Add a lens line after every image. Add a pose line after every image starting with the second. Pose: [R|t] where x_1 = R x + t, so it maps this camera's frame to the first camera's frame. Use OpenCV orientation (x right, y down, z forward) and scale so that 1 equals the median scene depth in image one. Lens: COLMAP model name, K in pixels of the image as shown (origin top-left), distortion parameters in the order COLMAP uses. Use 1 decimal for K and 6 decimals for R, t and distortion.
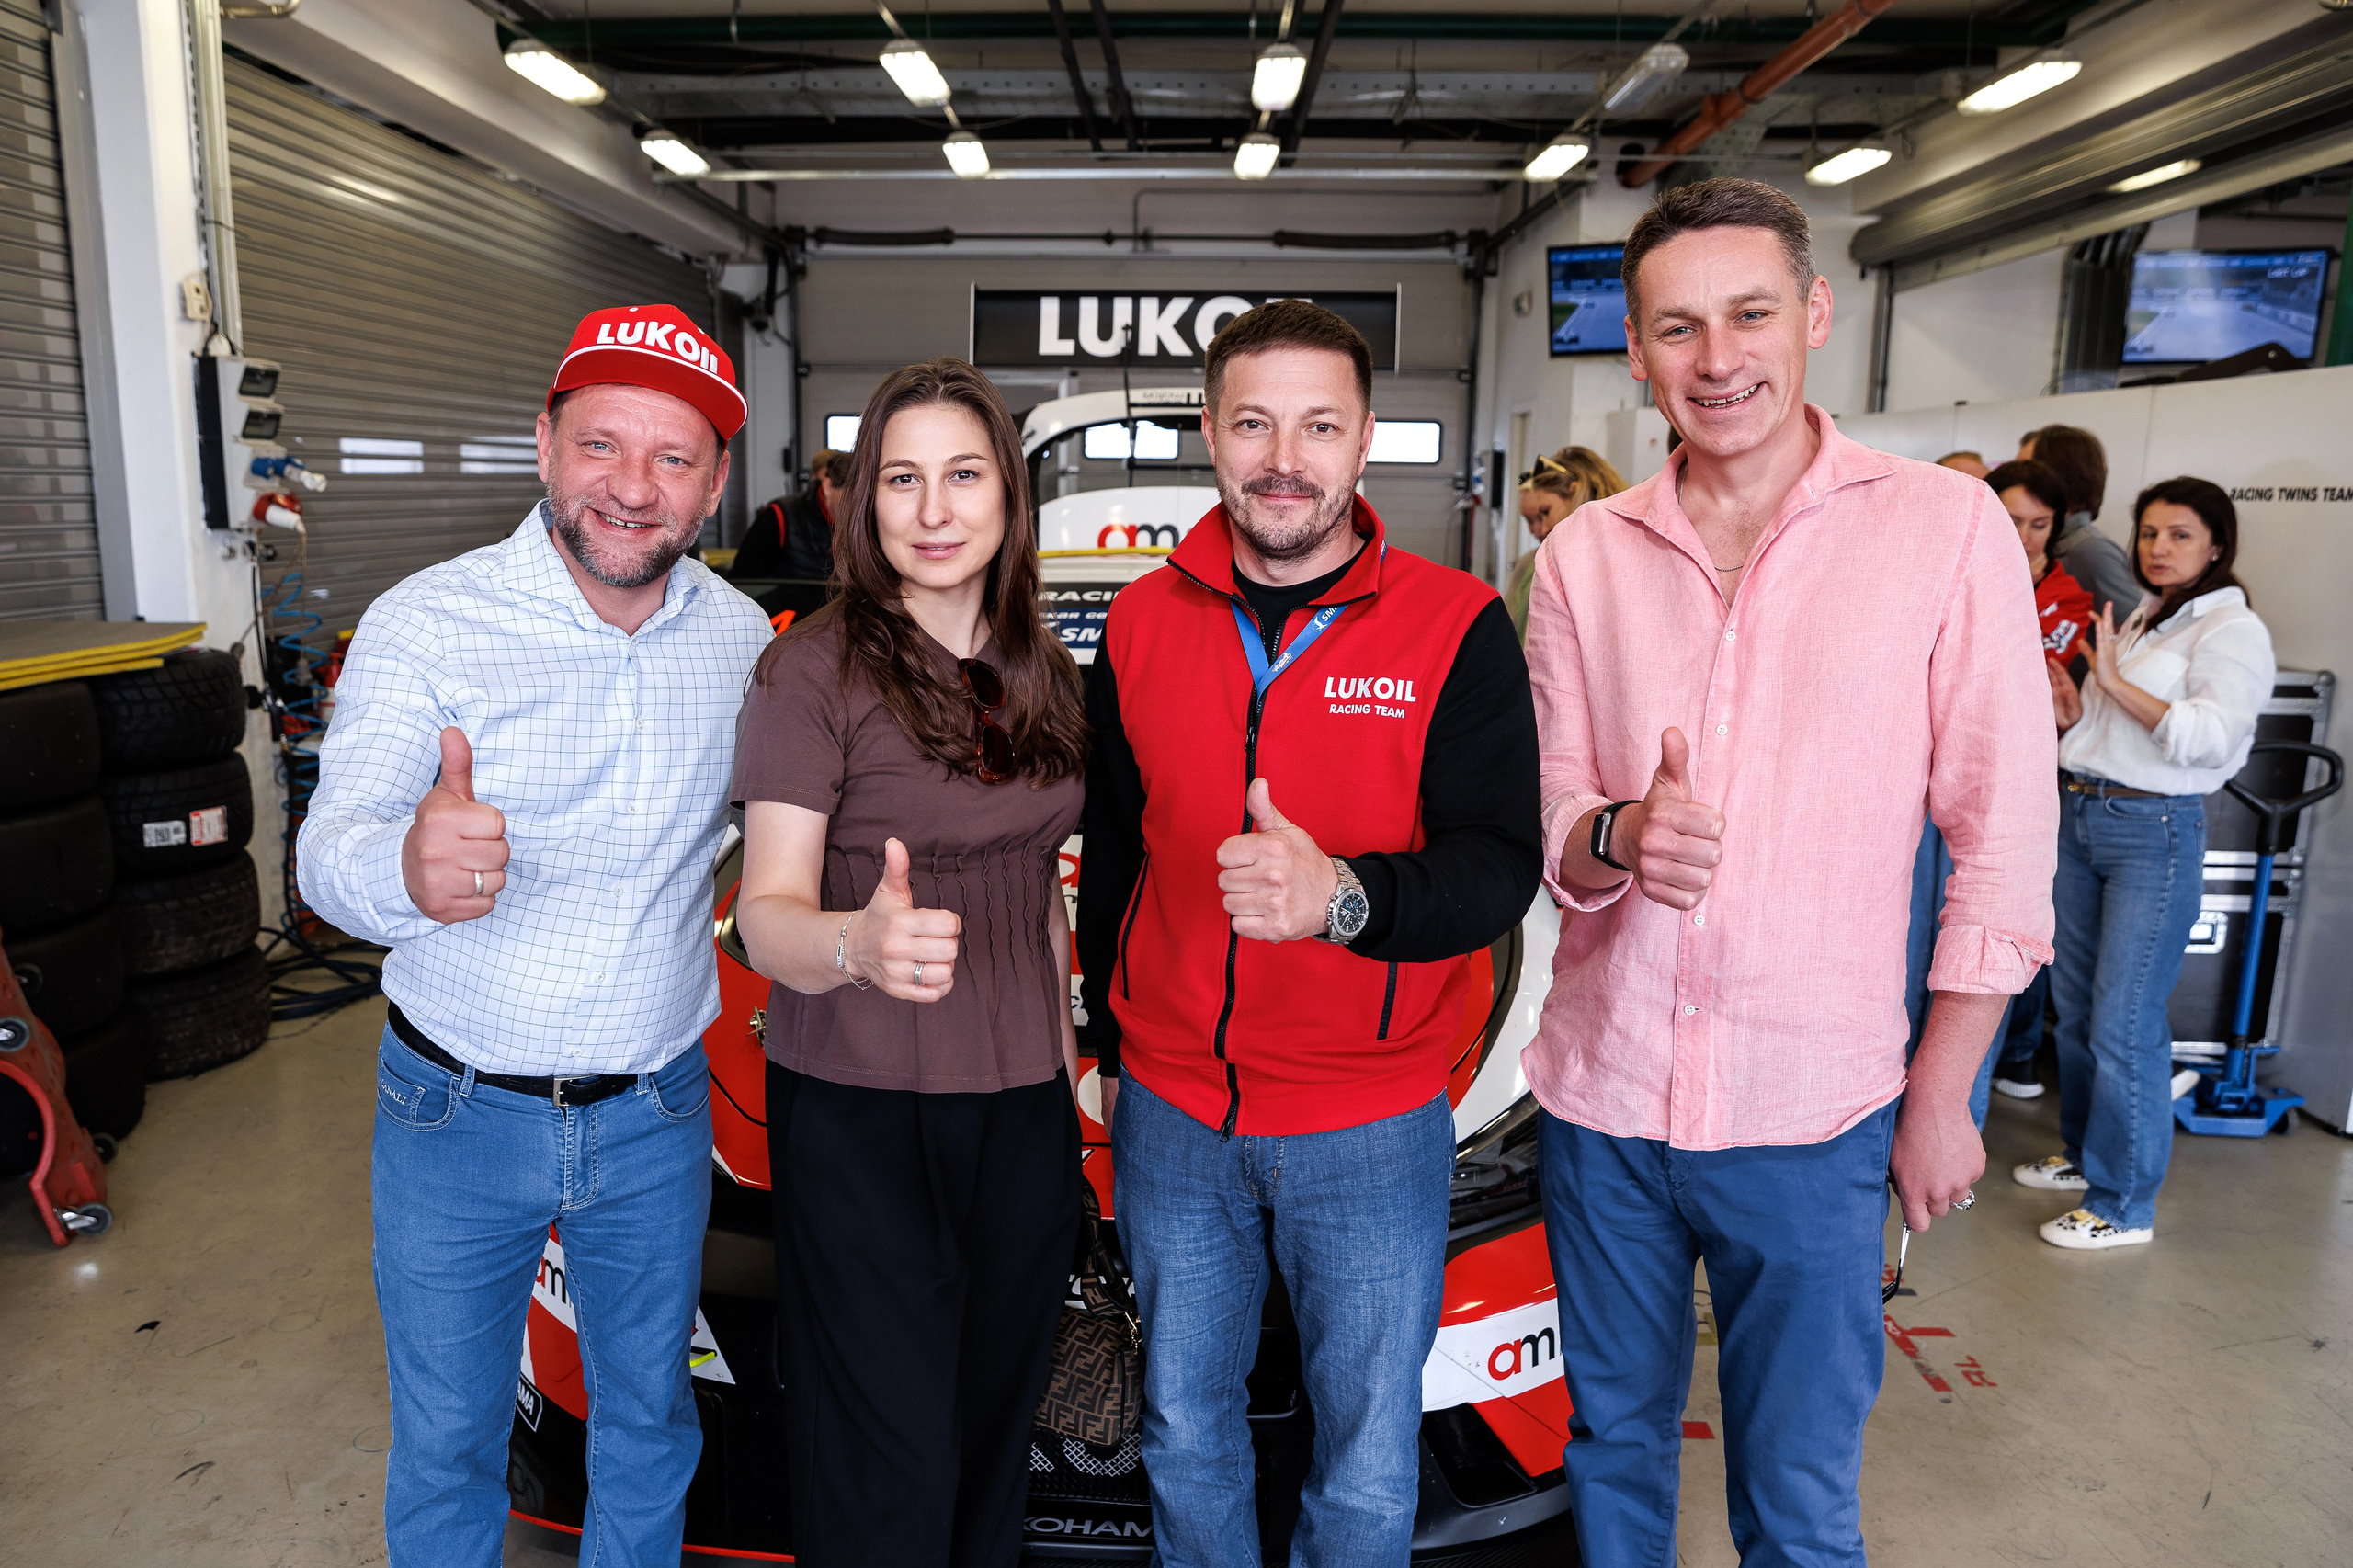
lens RADIAL K [[1607.1, 0, 1118.5], [0, 1607.1, 789.3], [0, 0, 1]] dist [-0.100620, 0.074612]
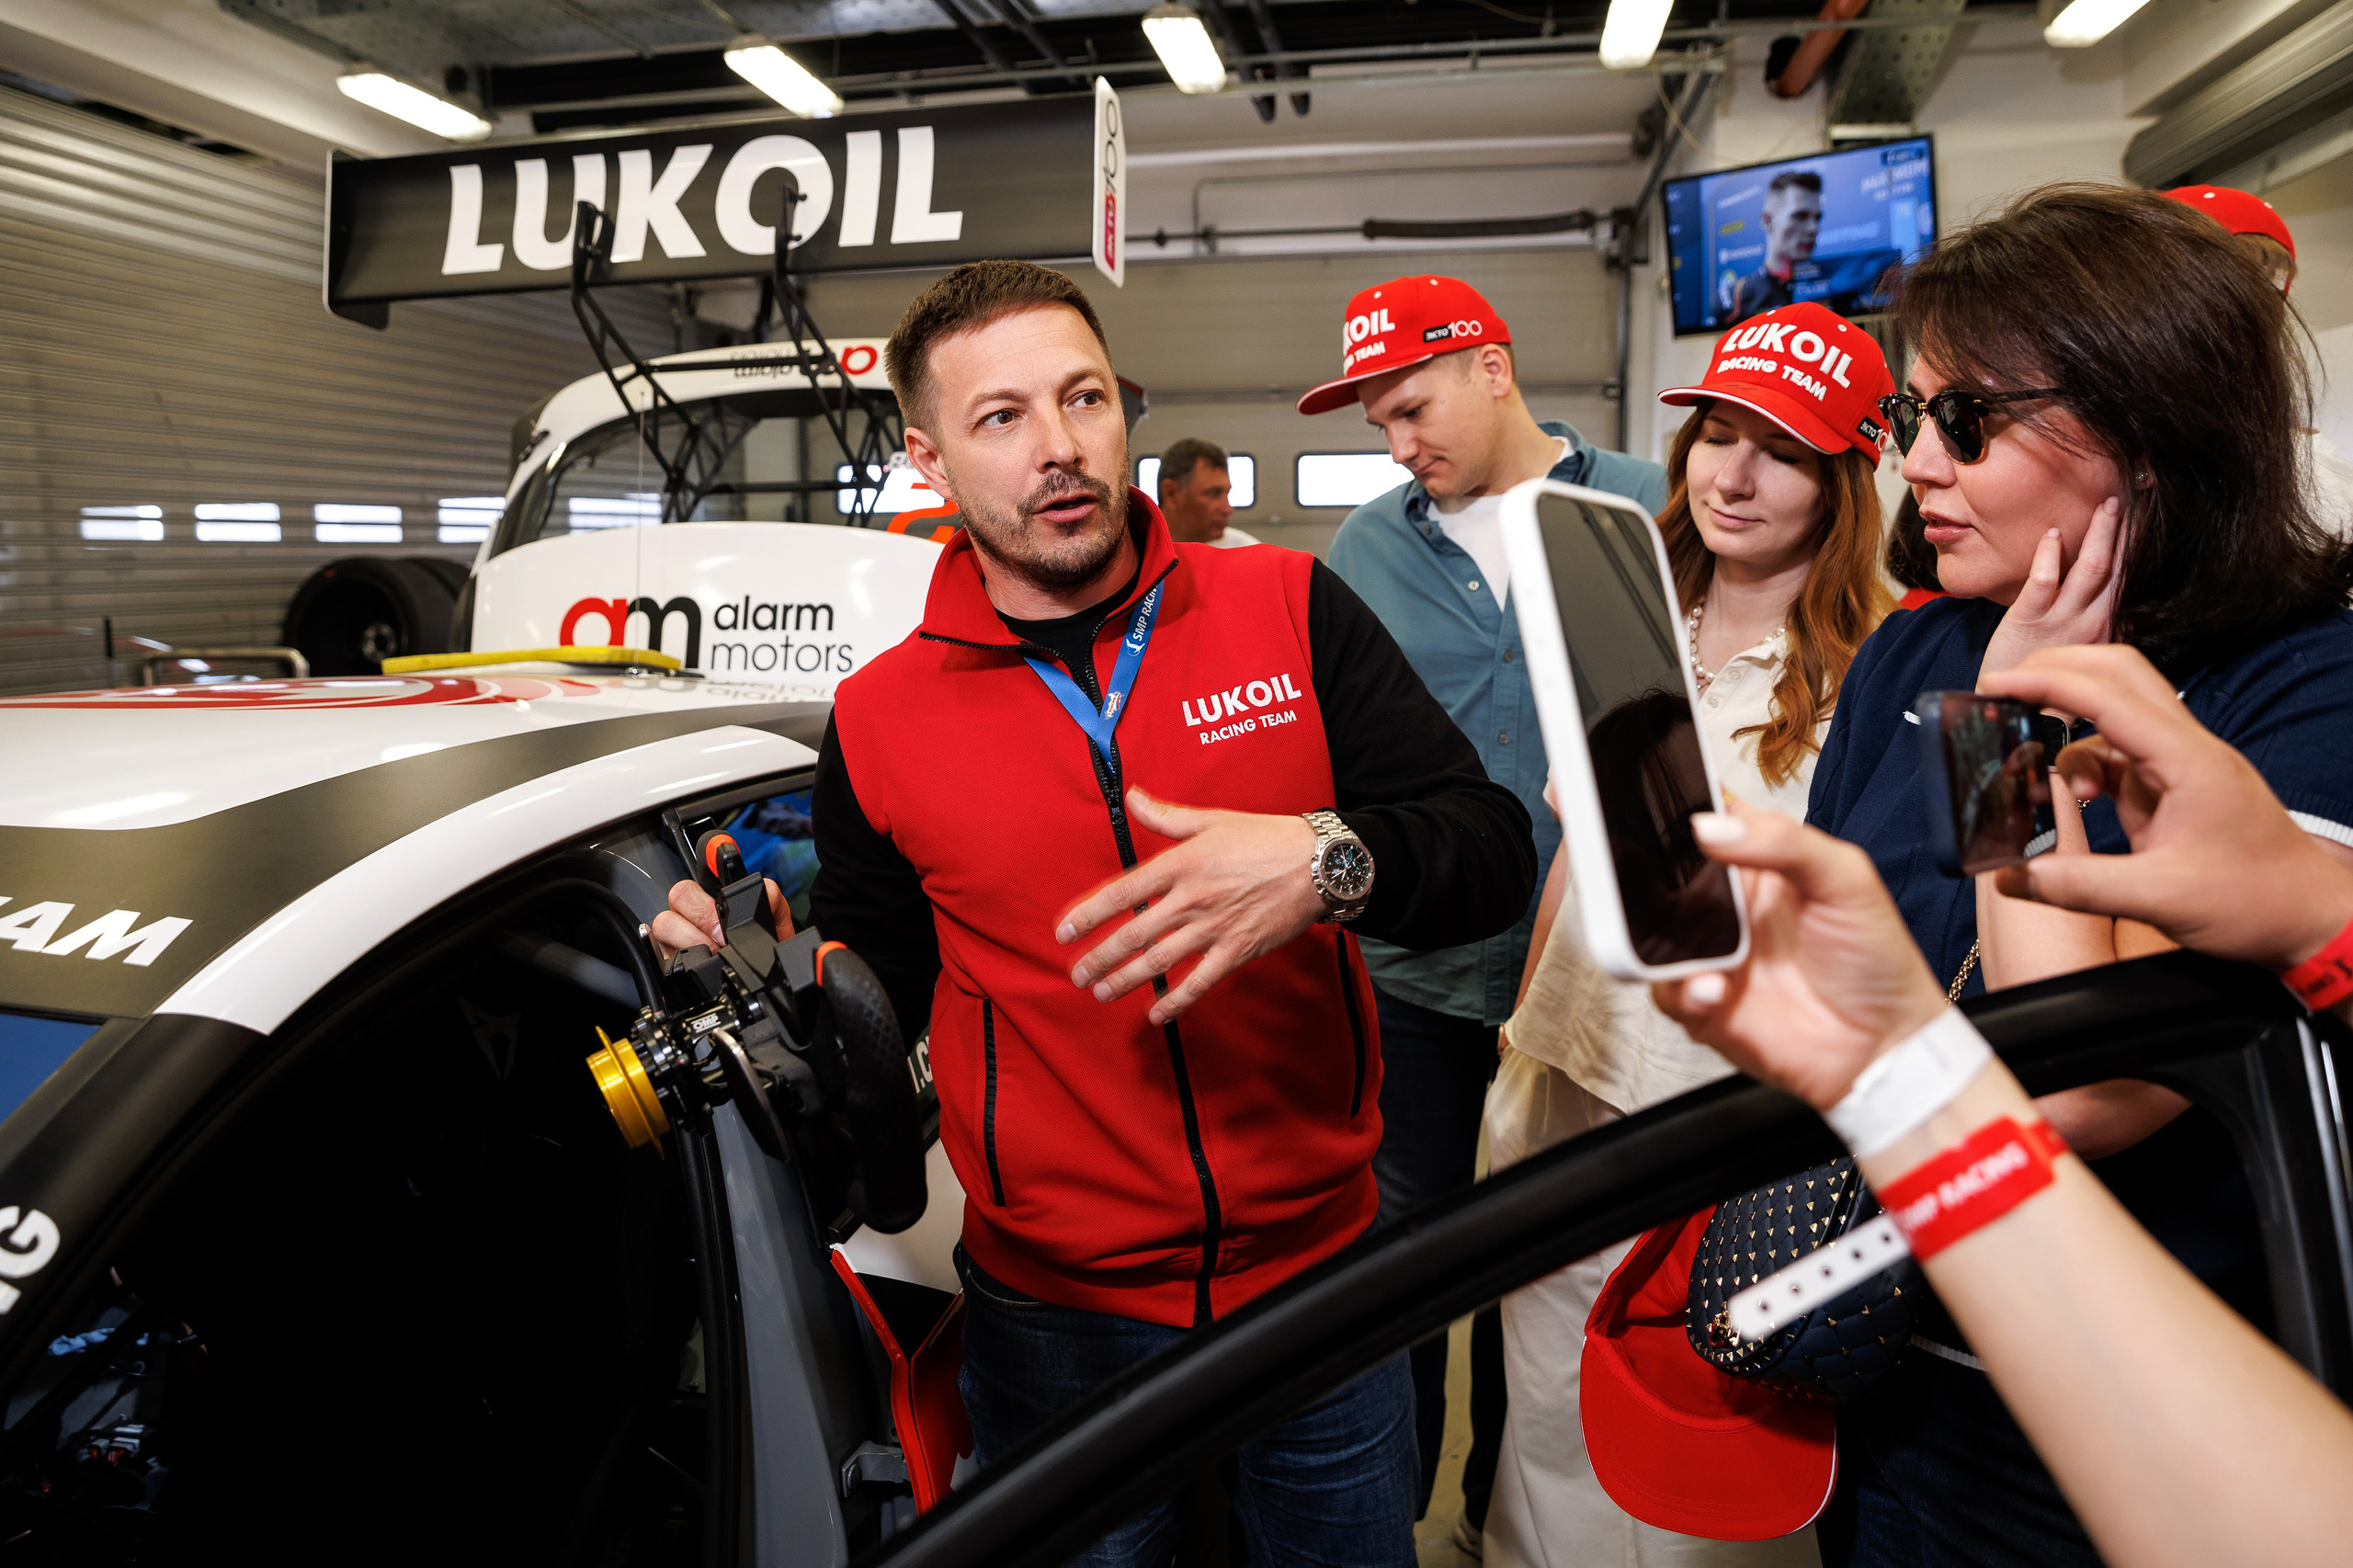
lens RADIAL K [[1582.2, 0, 1194.5], [0, 1582.2, 732.9], [0, 0, 1]] dist [-0.101783, 0.072733]
pose [[0.993222, -0.008694, -0.115907, 0.145719], [0.000394, 0.997445, -0.071444, -0.053066], [0.116232, 0.070915, 0.990687, 0.321741]]
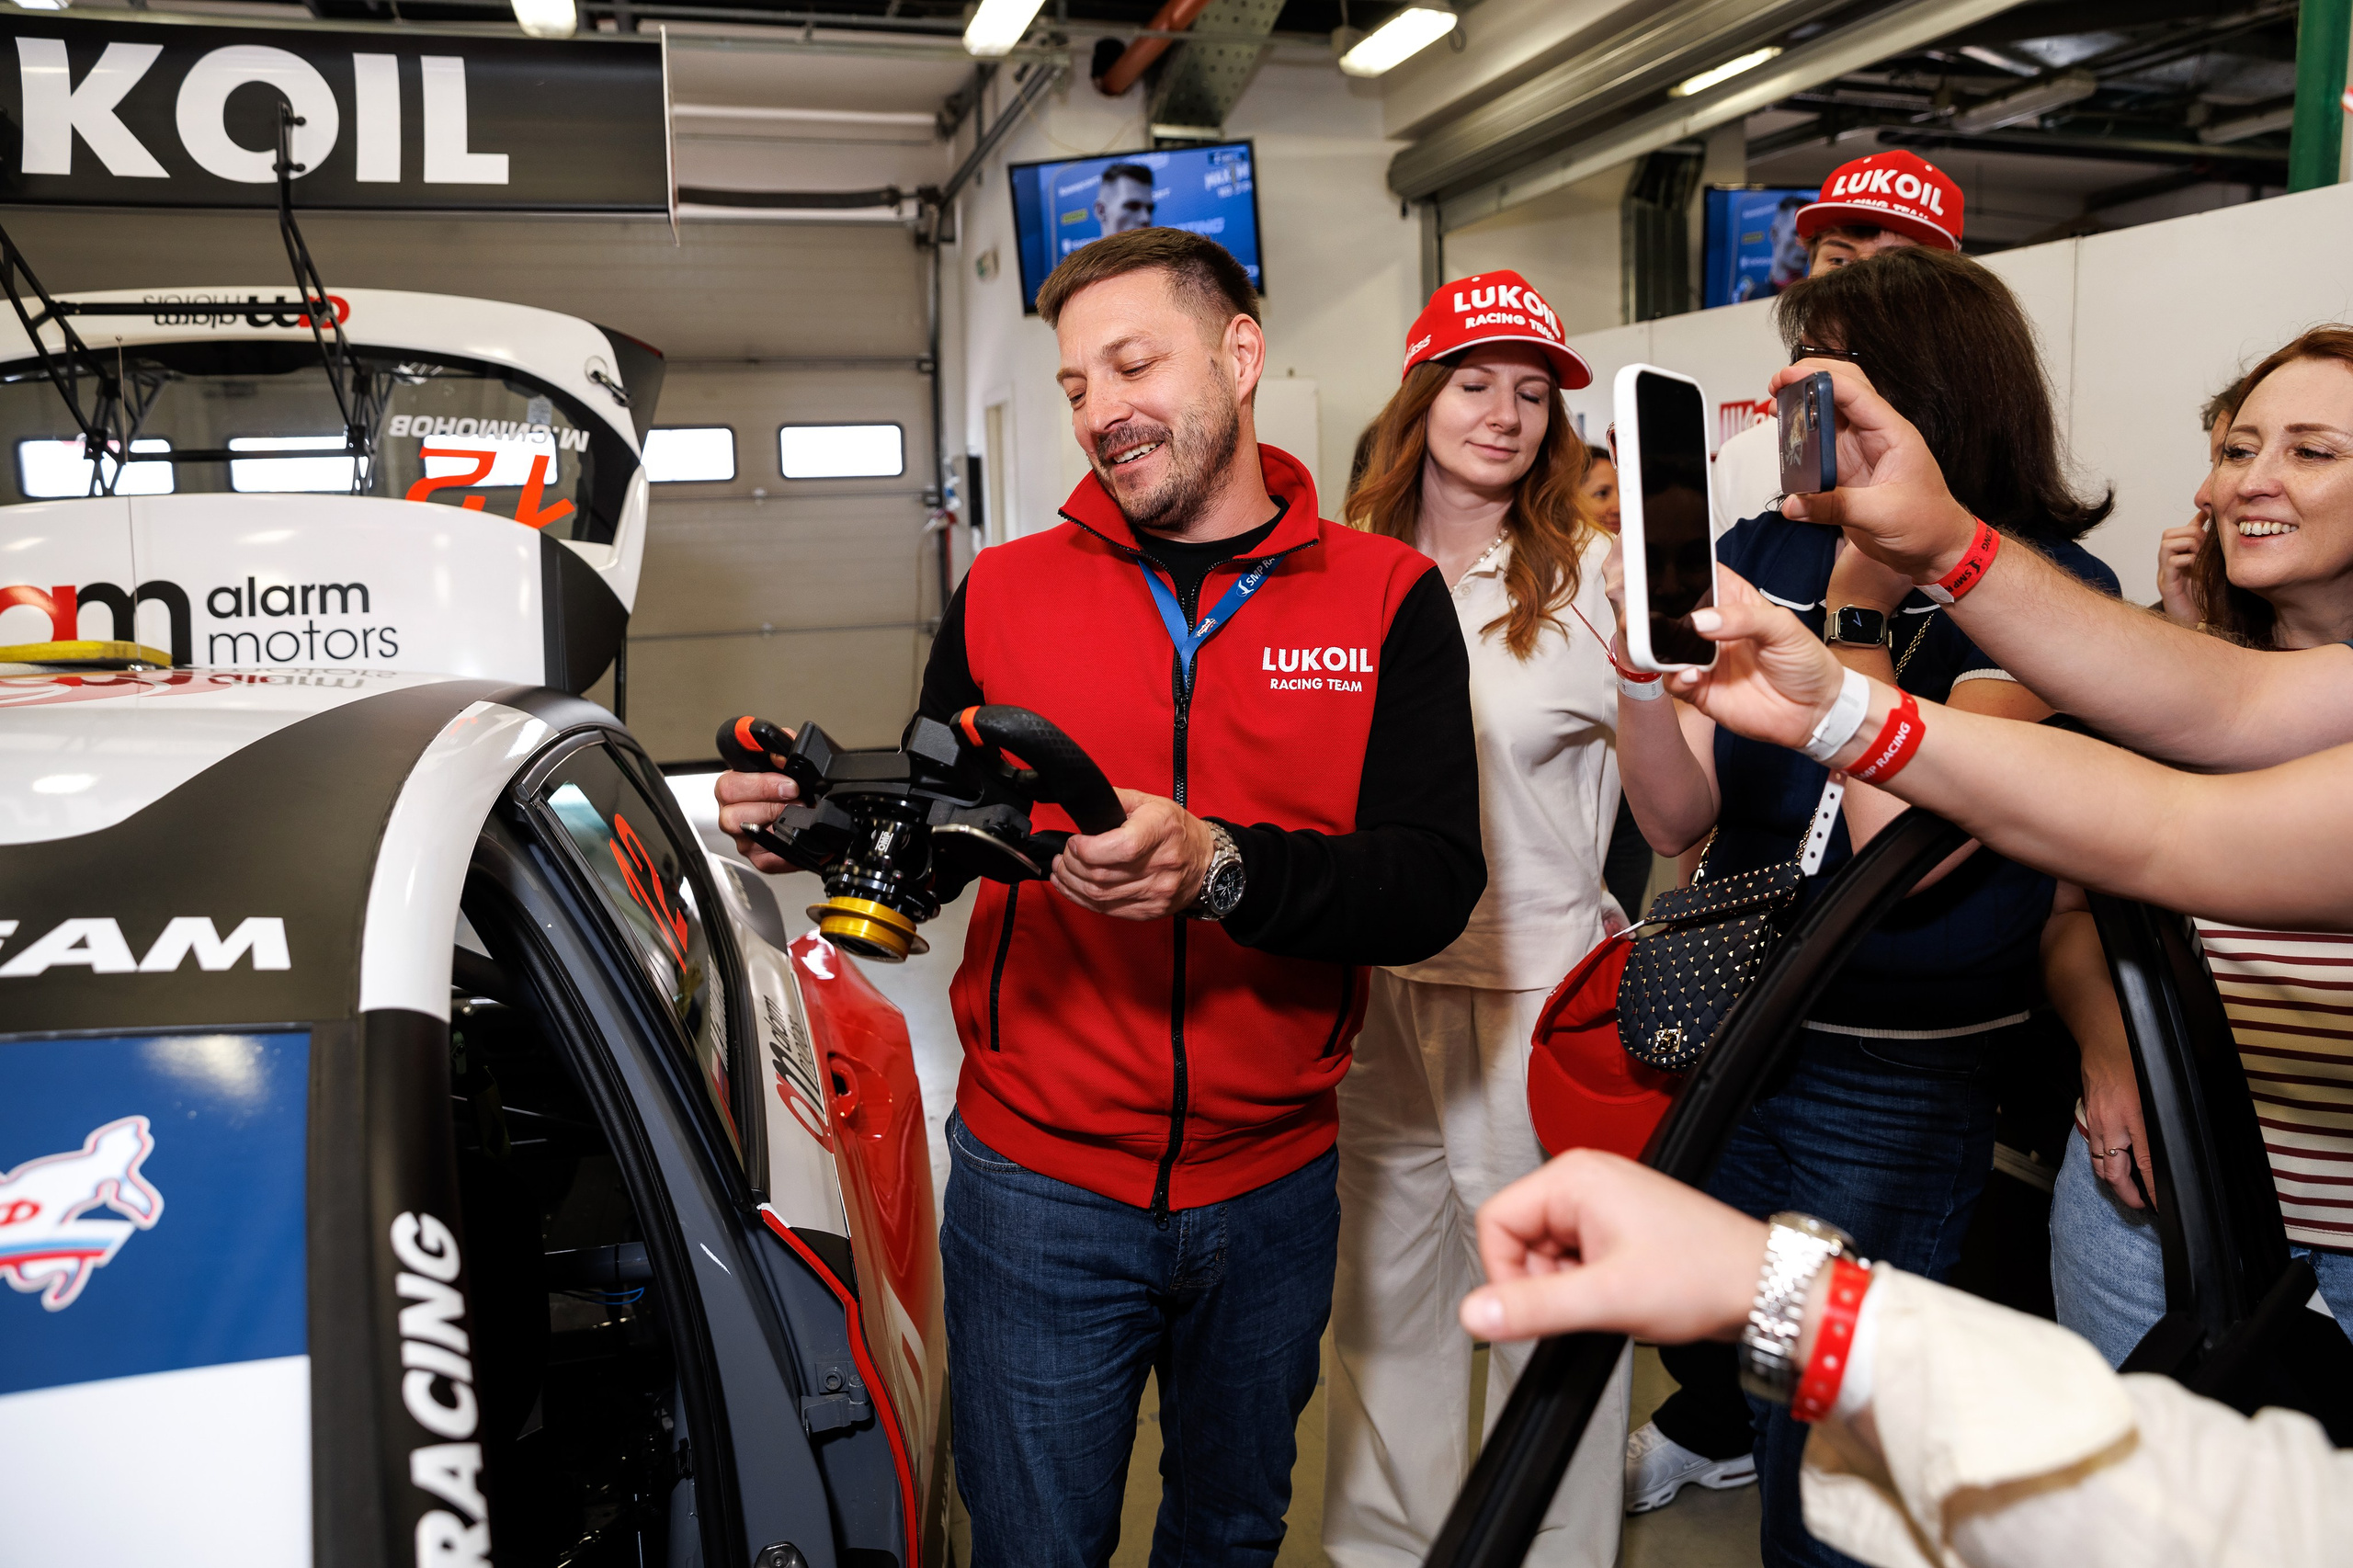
lens RADIAL K [[1582.2, 0, 1194.5], [0, 1582.2, 732.9], [0, 0, 1]] dist [-0.101783, 0.072733]
pose [[0.937416, -0.082000, 0.338419, 0.087897], [0.098979, 0.994536, -0.033192, -0.050927], [-0.333848, 0.064611, 0.940410, 0.315674]]
